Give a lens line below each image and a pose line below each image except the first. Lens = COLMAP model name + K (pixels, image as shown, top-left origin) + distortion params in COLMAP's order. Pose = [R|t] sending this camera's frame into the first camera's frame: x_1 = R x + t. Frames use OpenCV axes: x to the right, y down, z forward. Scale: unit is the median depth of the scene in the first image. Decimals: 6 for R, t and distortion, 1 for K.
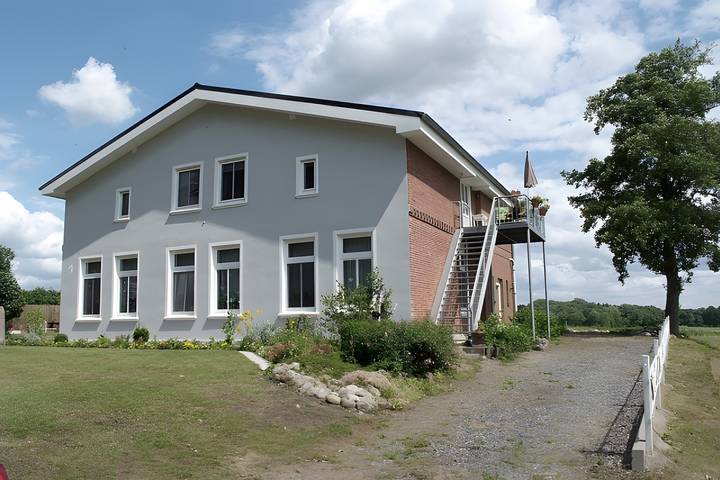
lens RADIAL K [[675.1, 0, 360.0], [0, 675.1, 240.0], [0, 0, 1]] dist [-0.032186, -0.008064]
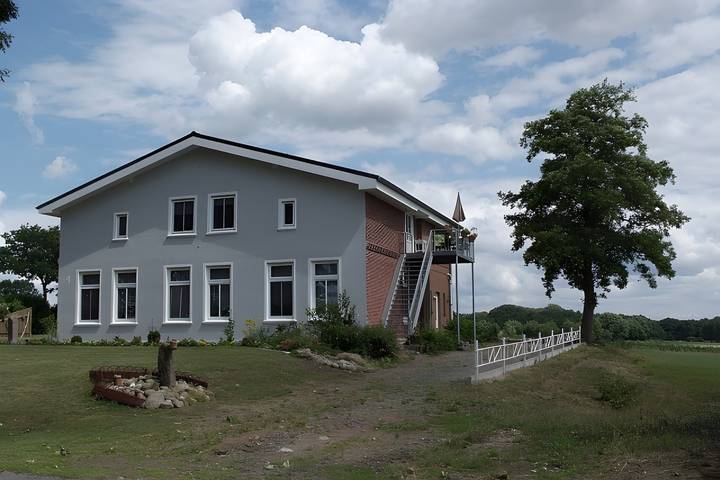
lens RADIAL K [[870.2, 0, 360.0], [0, 870.2, 240.0], [0, 0, 1]] dist [0.081116, 0.012043]
pose [[0.995375, 0.020357, 0.093884, -0.086995], [-0.021966, 0.999628, 0.016143, -0.068777], [-0.093521, -0.018131, 0.995452, -0.617192]]
